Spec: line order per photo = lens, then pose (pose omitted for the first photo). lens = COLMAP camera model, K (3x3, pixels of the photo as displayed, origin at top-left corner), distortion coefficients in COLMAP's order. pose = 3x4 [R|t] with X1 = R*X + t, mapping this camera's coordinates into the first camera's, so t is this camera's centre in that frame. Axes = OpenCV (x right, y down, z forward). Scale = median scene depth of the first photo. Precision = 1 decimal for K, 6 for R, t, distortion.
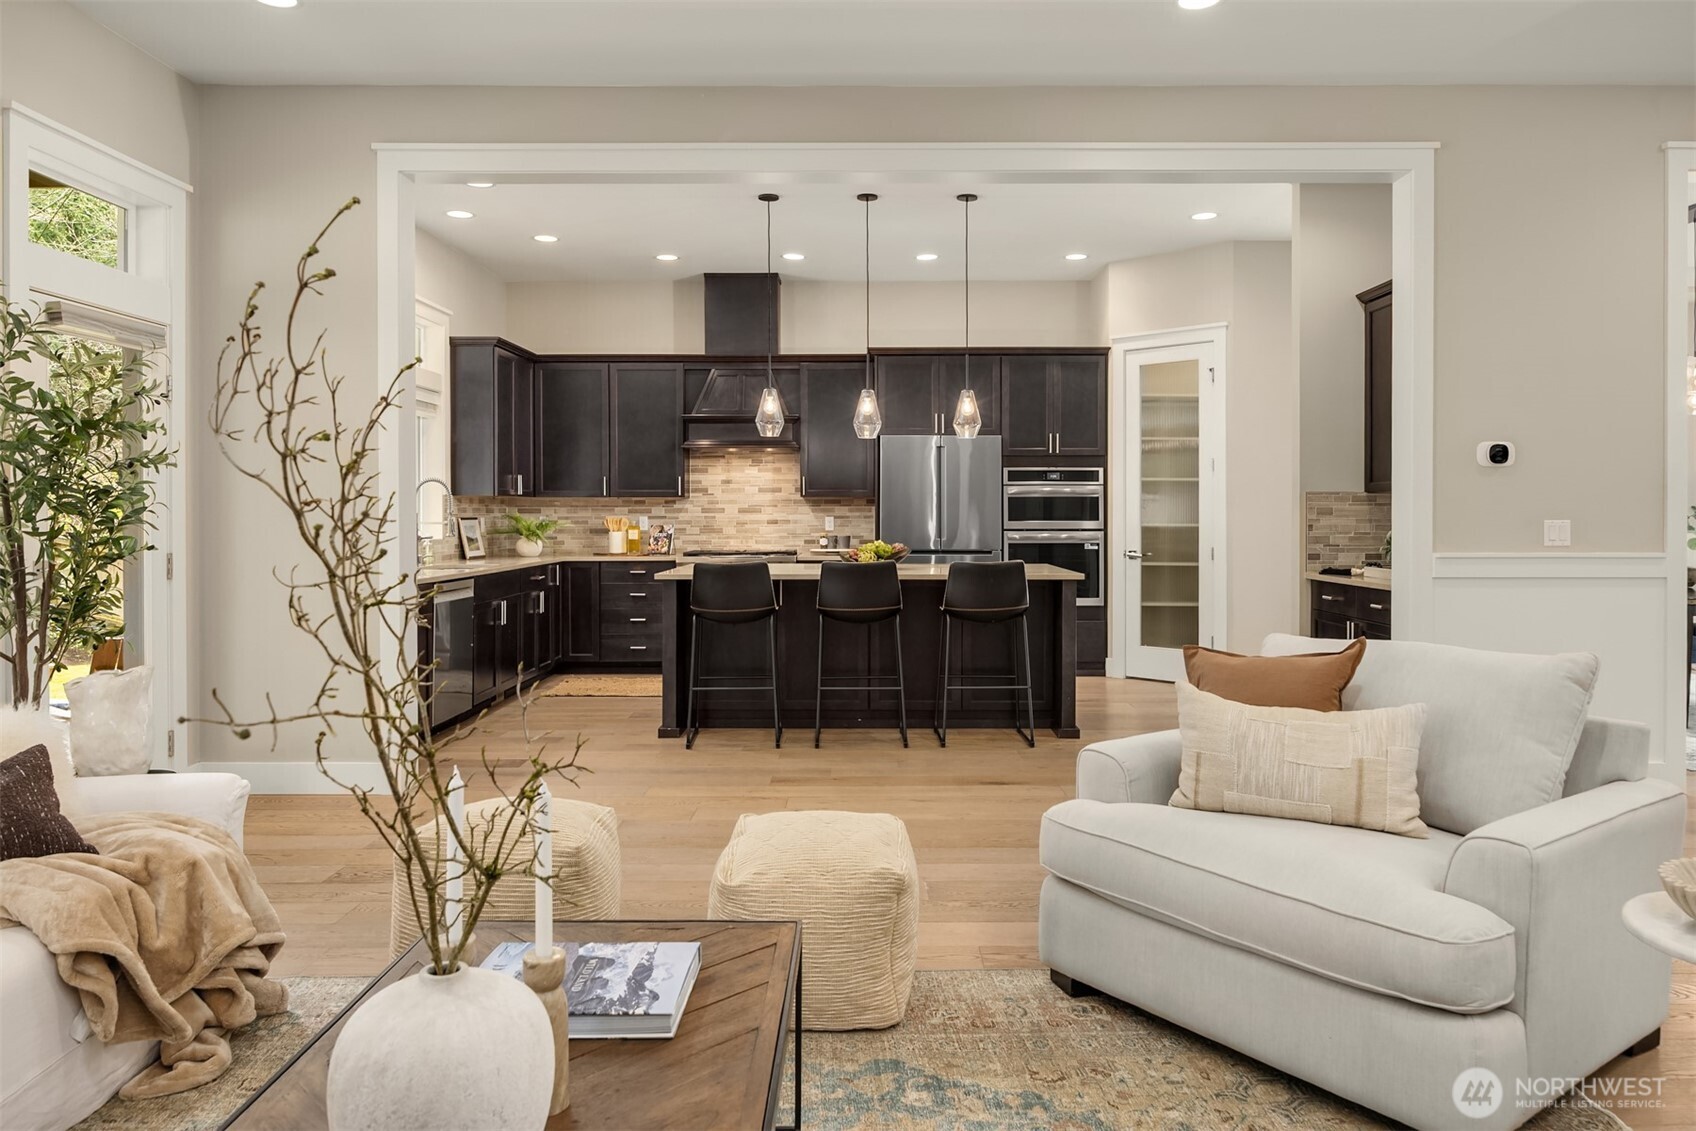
lens RADIAL K [[1134.7, 0, 848.0], [0, 1134.7, 565.5], [0, 0, 1]] dist [-0.001638, -0.000749]
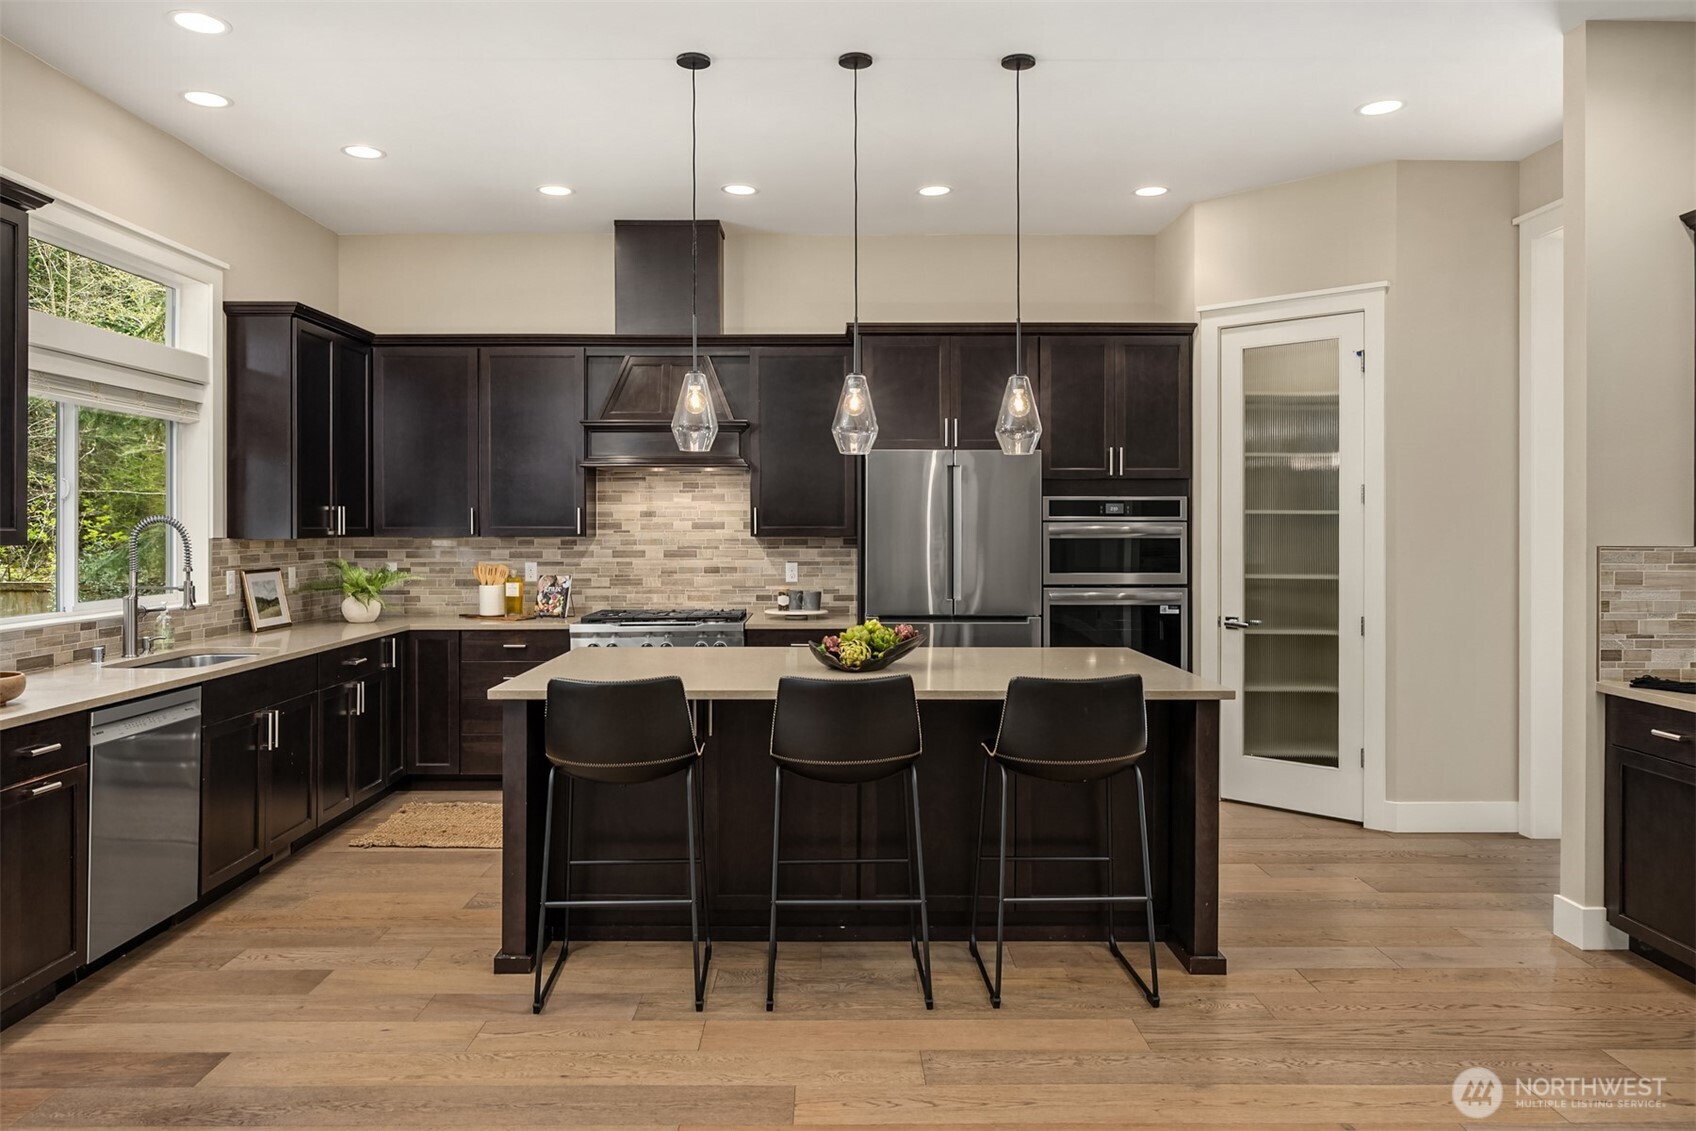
lens RADIAL K [[1152.7, 0, 819.7], [0, 1152.7, 530.1], [0, 0, 1]] dist [-0.001207, -0.001118]
pose [[0.999958, 0.000968, 0.009132, -0.005853], [-0.000562, 0.999018, -0.044307, -0.034498], [-0.009166, 0.044300, 0.998976, 0.300143]]
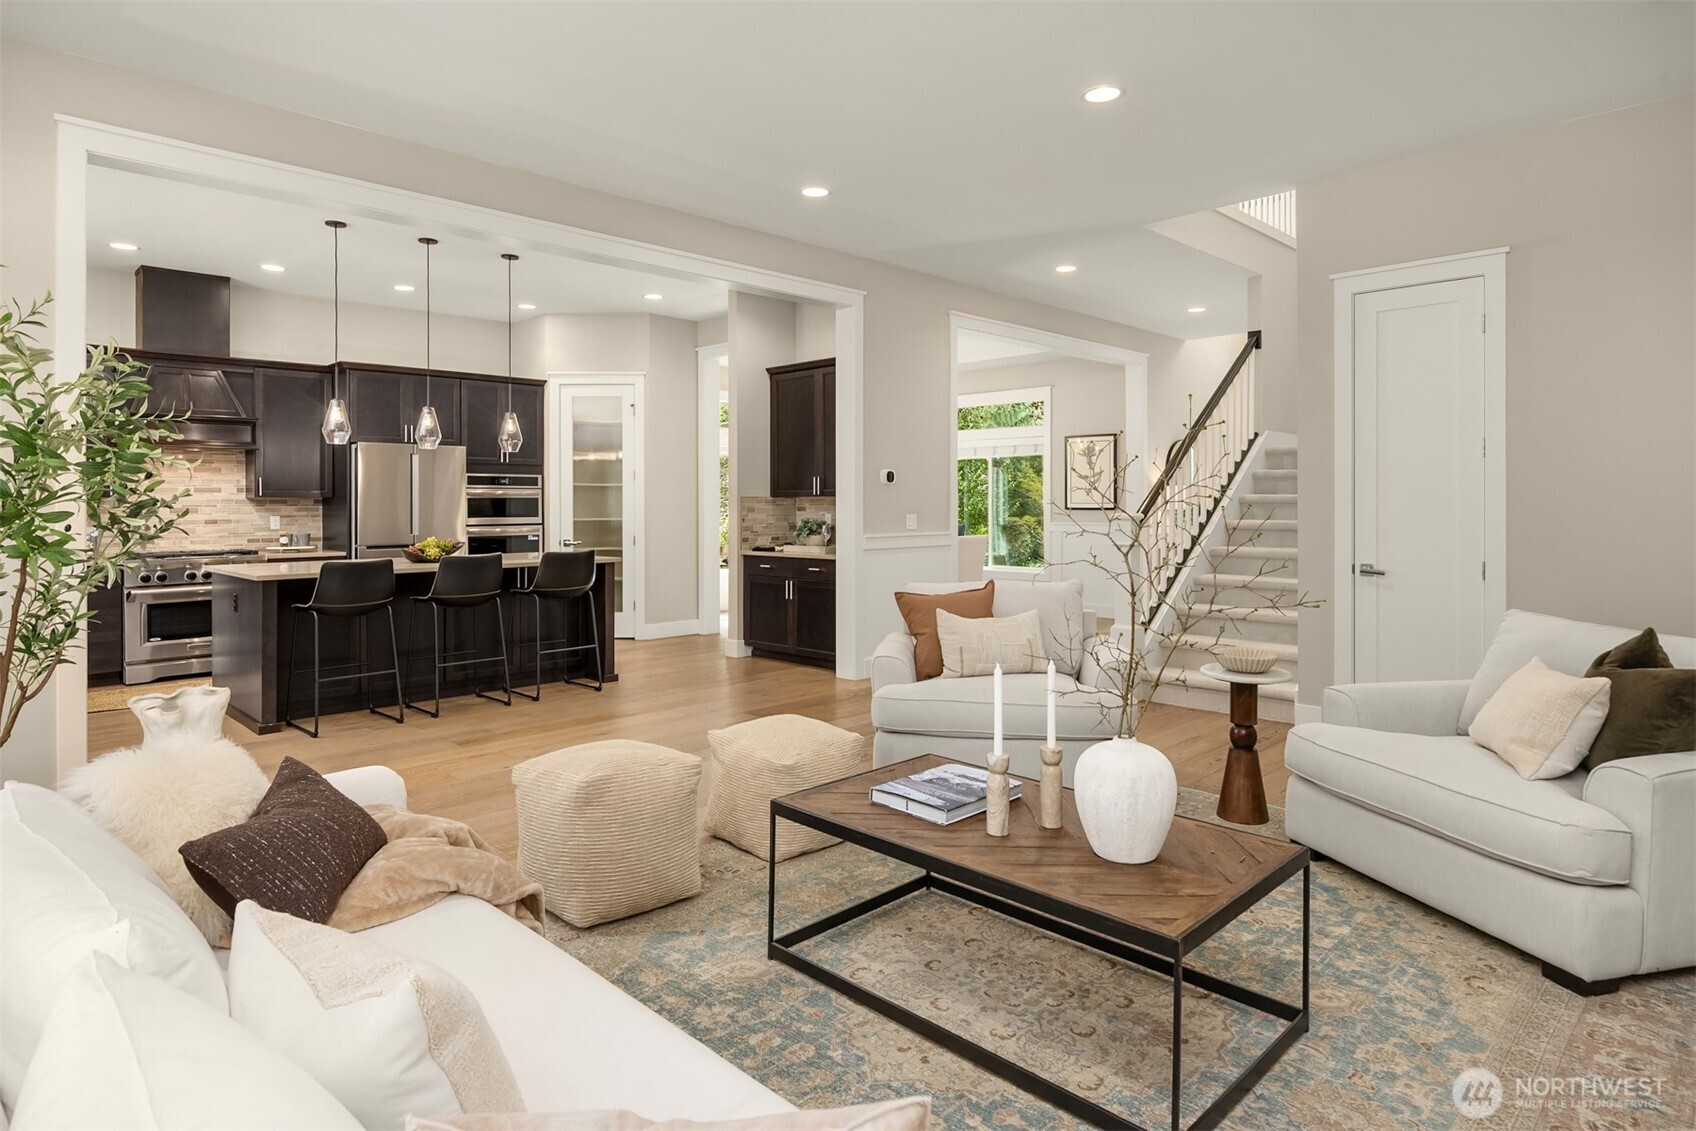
lens RADIAL K [[956.1, 0, 835.4], [0, 956.1, 539.9], [0, 0, 1]] dist [-0.000095, 0.000486]
pose [[0.711532, -0.029218, 0.702046, -0.292392], [0.036810, 0.999313, 0.004282, -0.006492], [-0.701689, 0.022795, 0.712119, 0.014135]]
